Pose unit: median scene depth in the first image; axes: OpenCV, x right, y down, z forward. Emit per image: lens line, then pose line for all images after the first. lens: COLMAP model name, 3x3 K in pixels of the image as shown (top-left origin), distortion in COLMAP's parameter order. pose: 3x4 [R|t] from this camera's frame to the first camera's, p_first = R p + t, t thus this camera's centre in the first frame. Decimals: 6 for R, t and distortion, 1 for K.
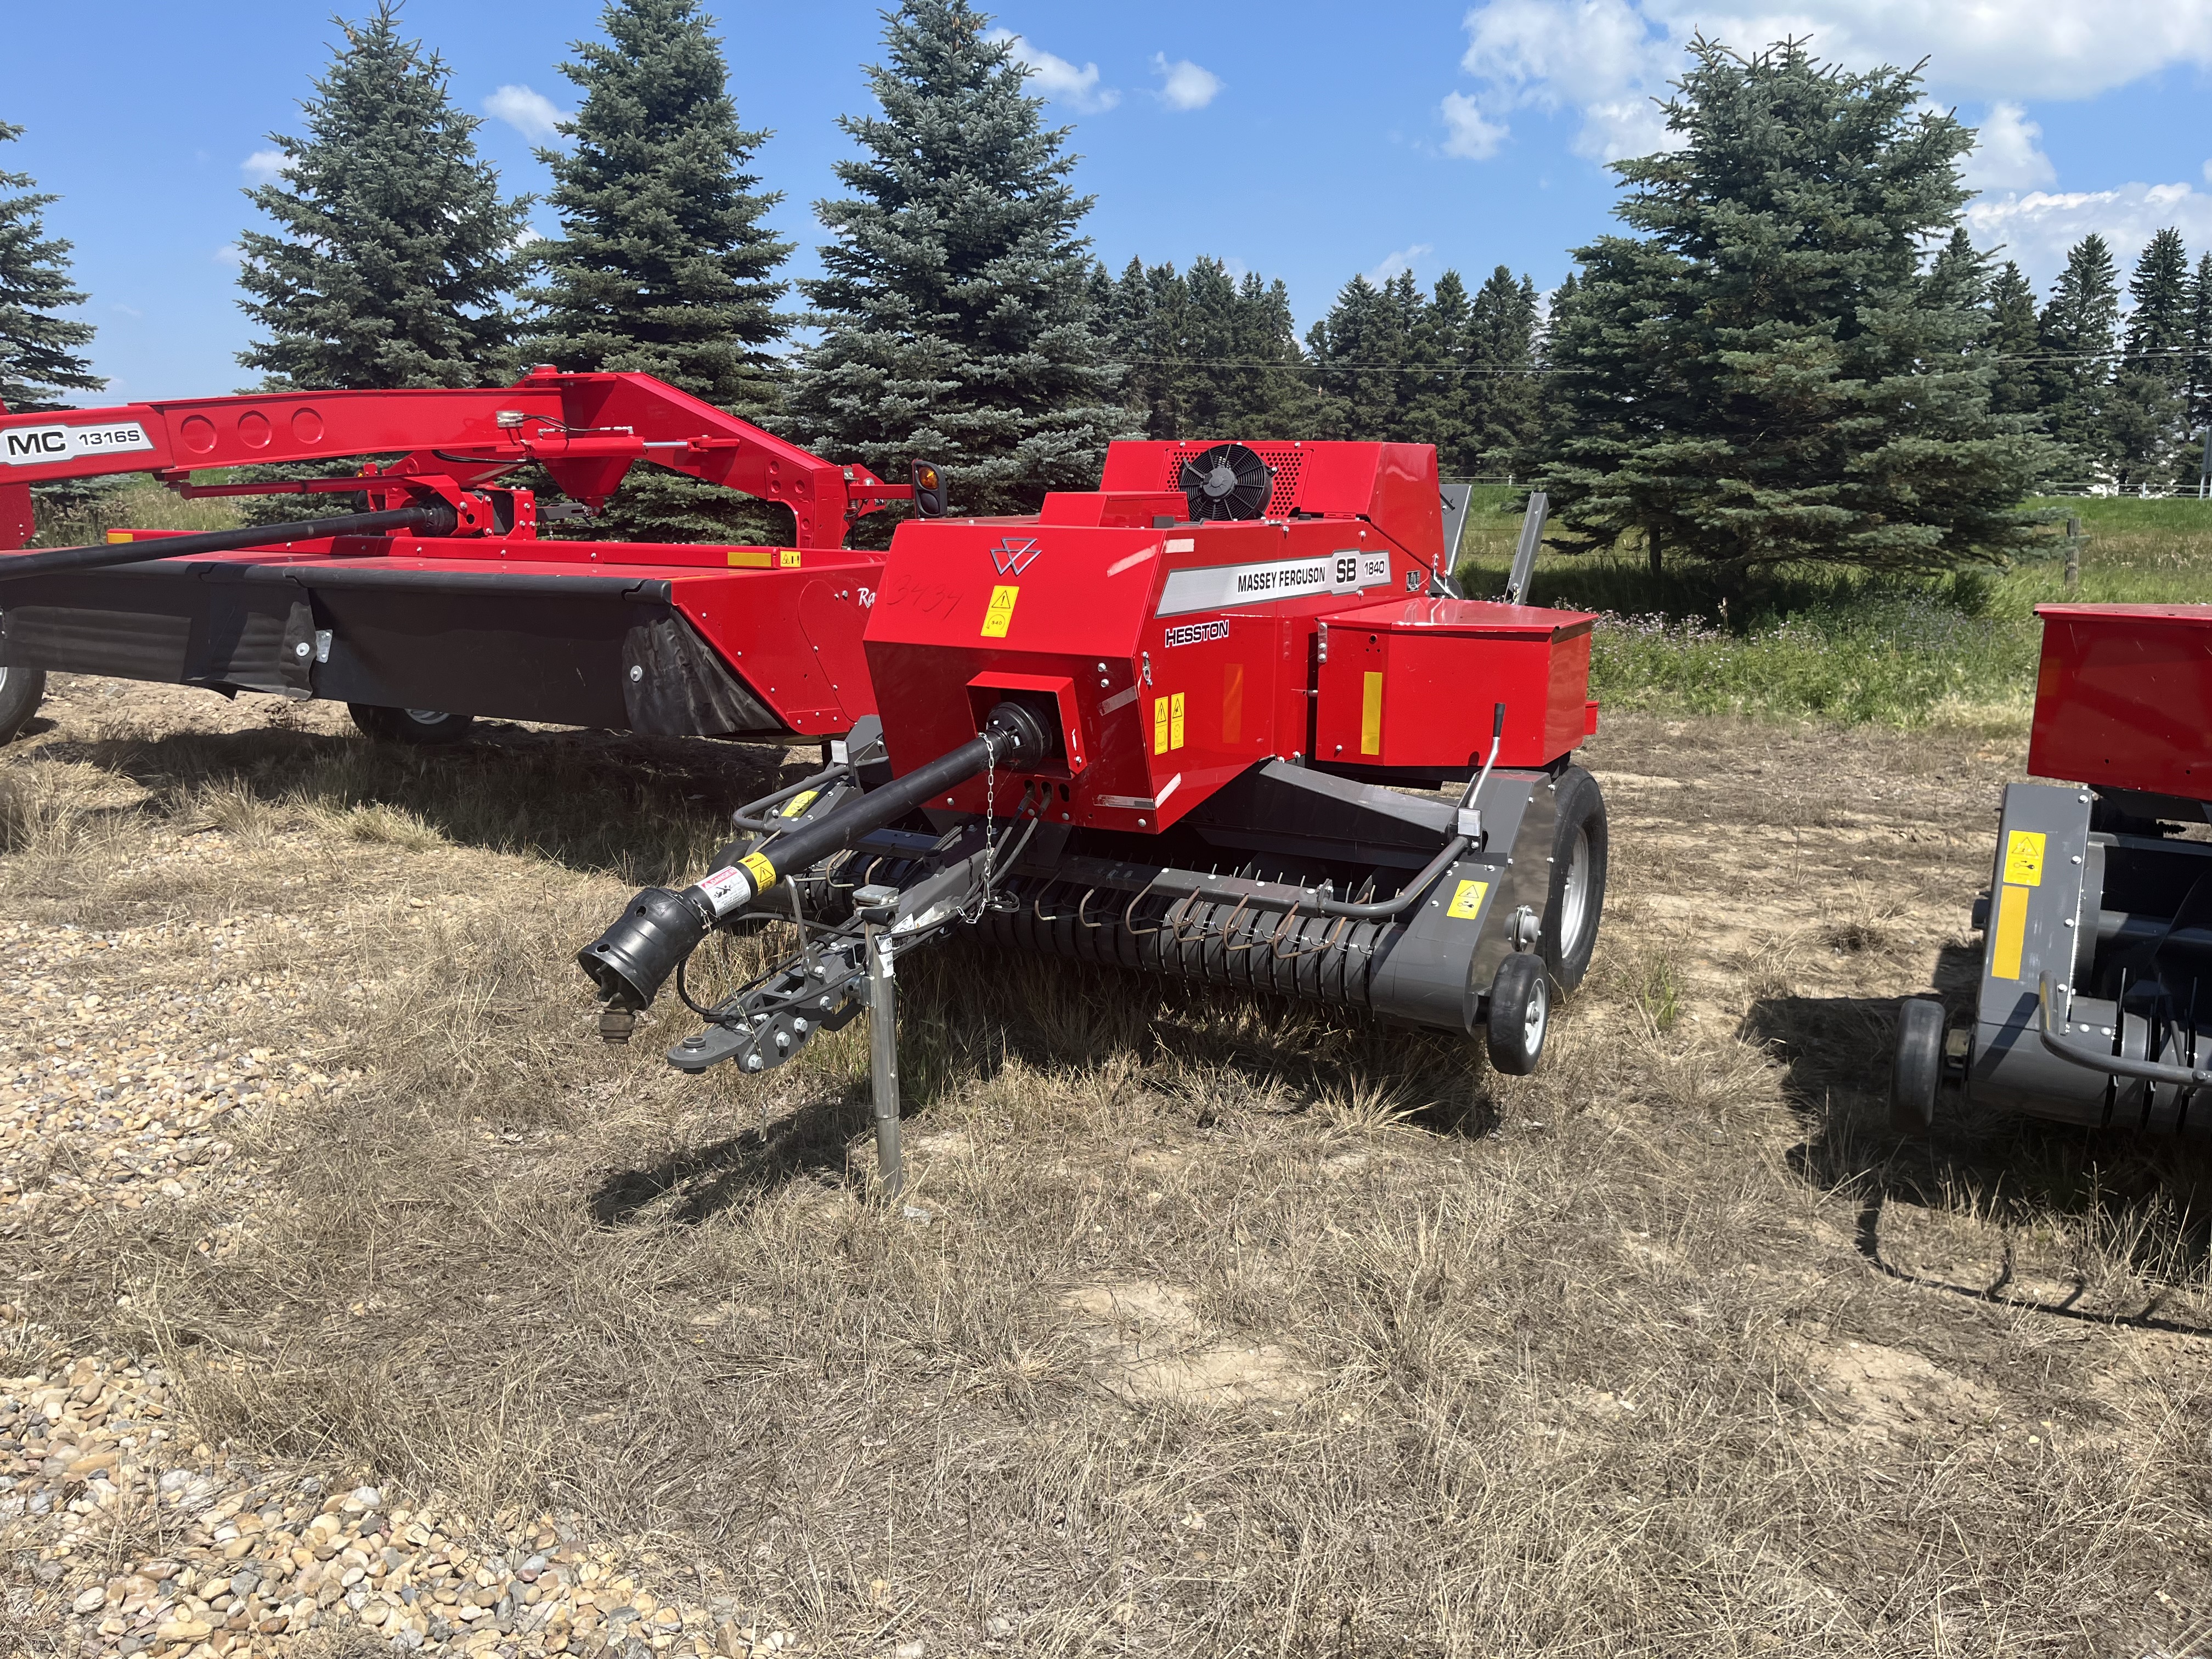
lens RADIAL K [[1699.1, 0, 1106.0], [0, 1699.1, 829.5], [0, 0, 1]] dist [0.060115, -0.080382]
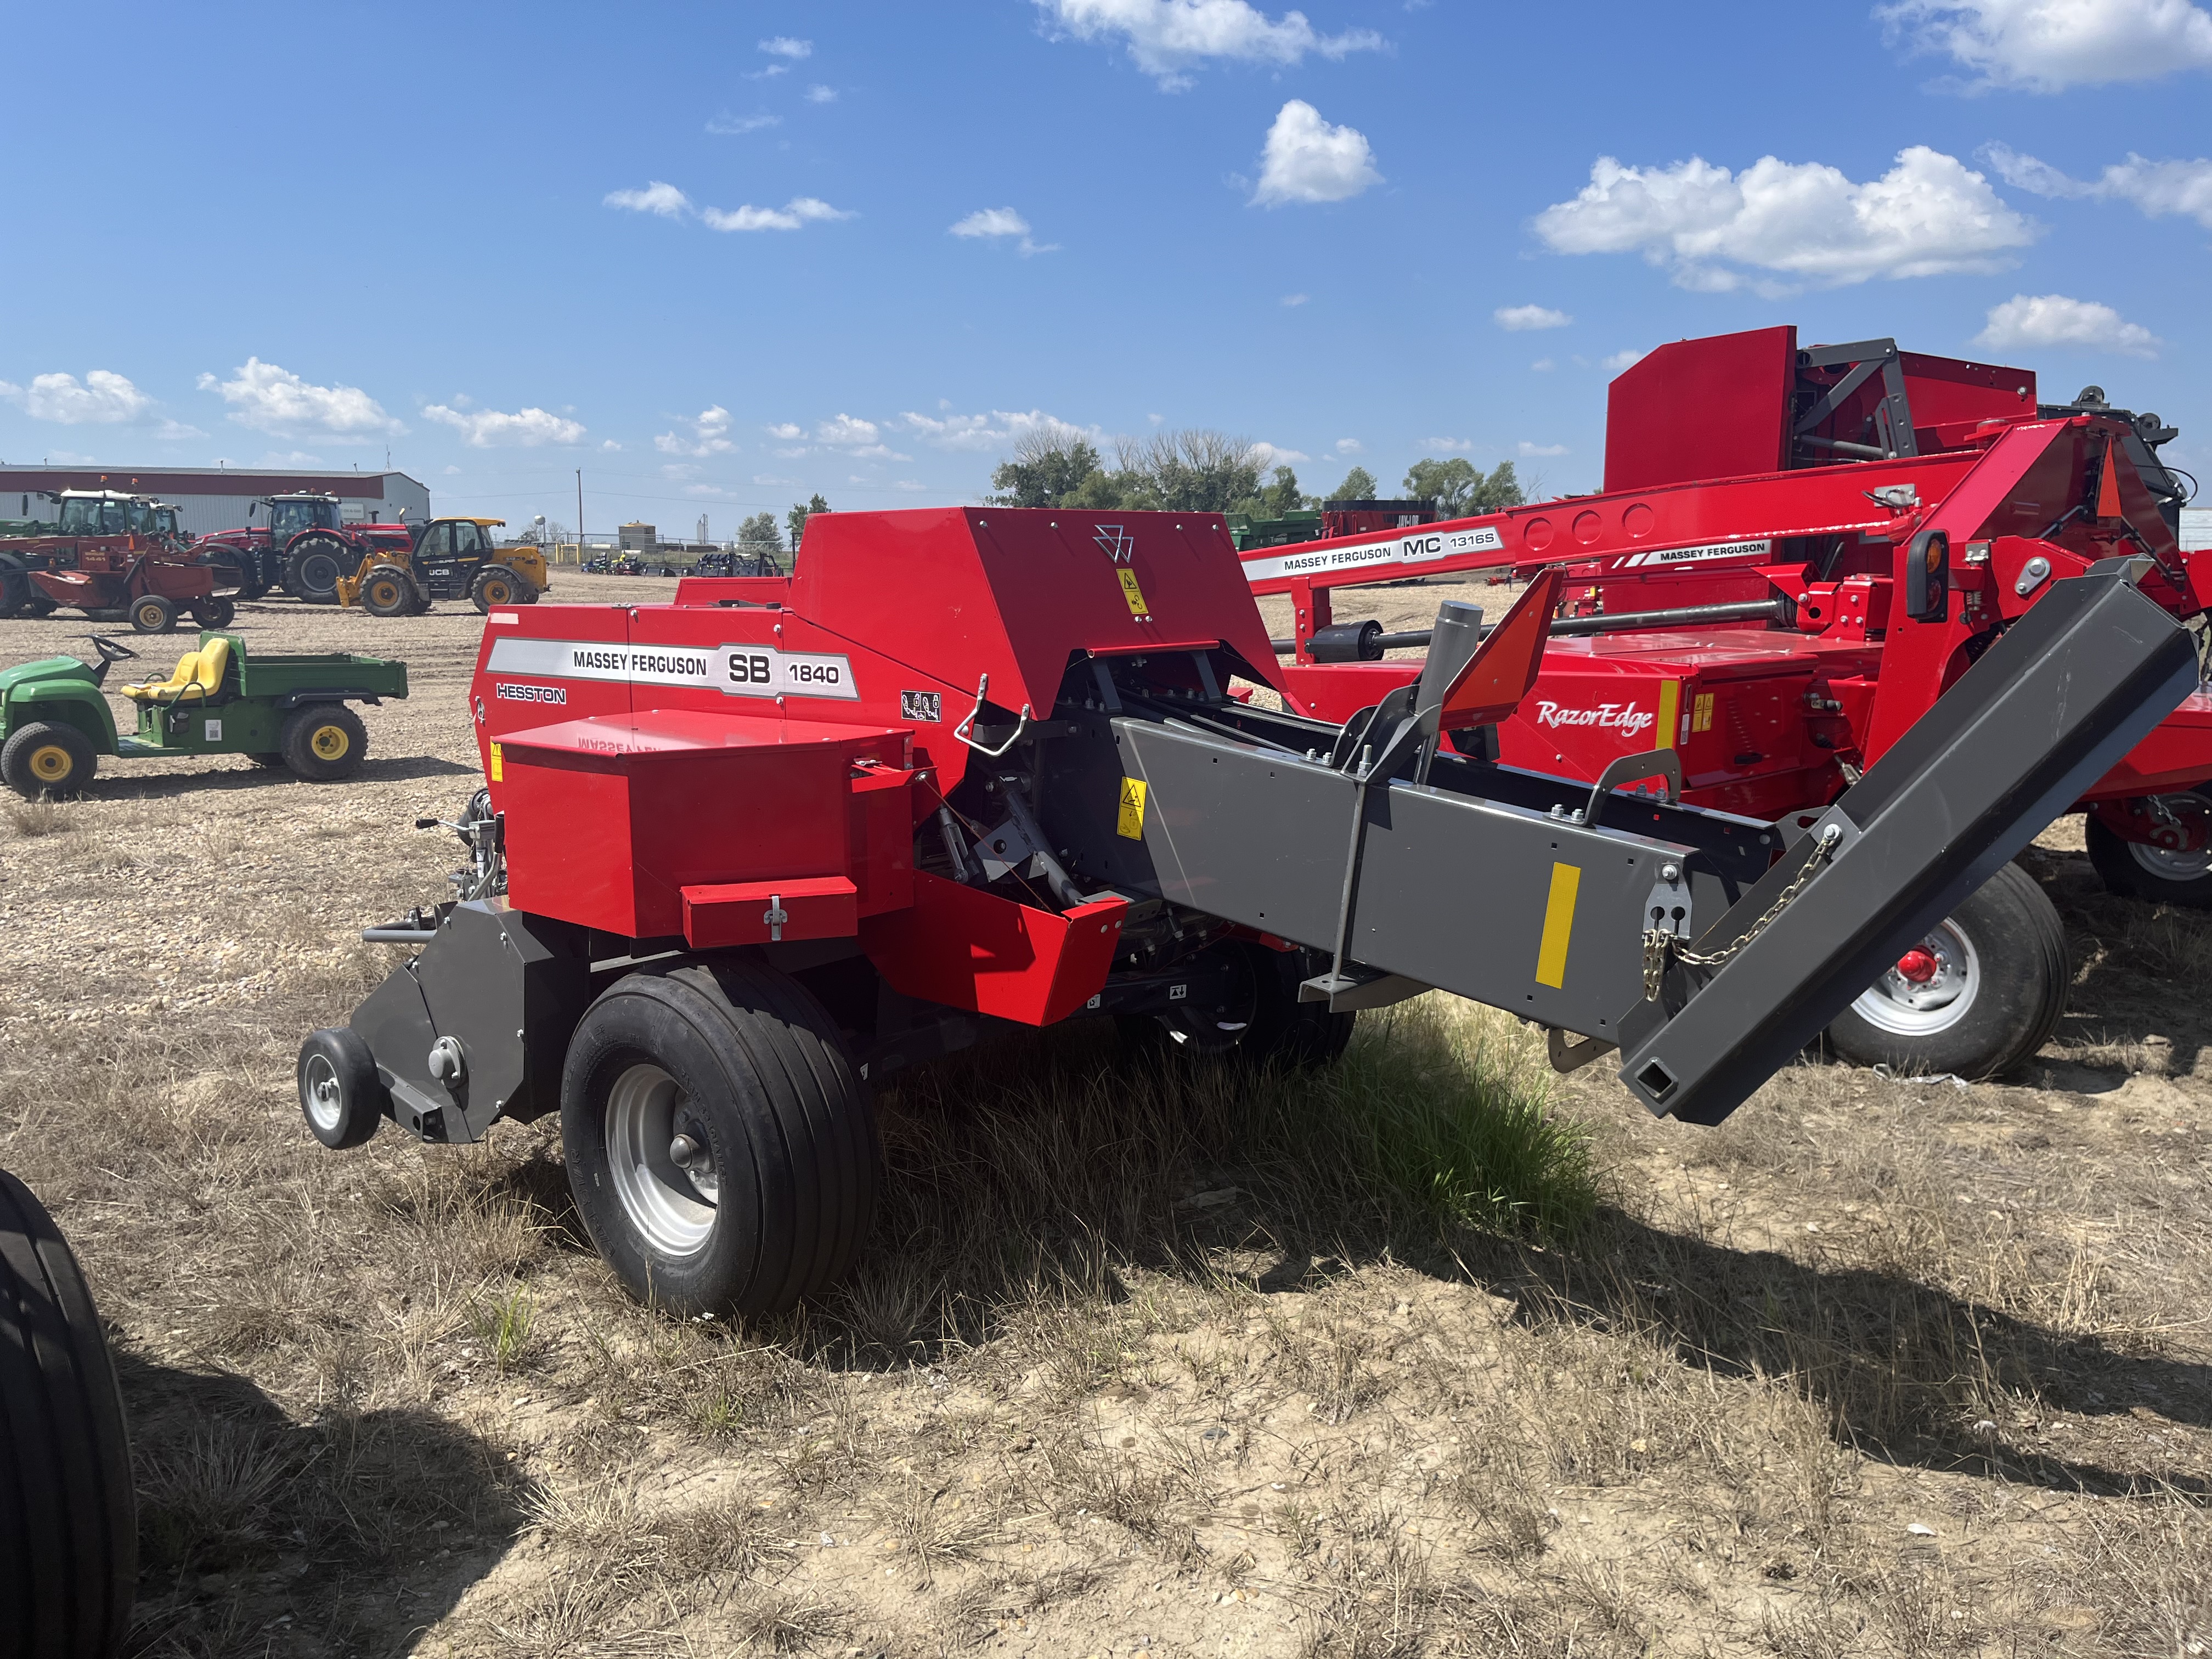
lens RADIAL K [[1699.1, 0, 1106.0], [0, 1699.1, 829.5], [0, 0, 1]] dist [0.060115, -0.080382]
pose [[-0.236051, 0.139484, -0.961678, 0.908577], [-0.192561, 0.963305, 0.186986, -0.262338], [0.952471, 0.229319, -0.200530, 1.328907]]
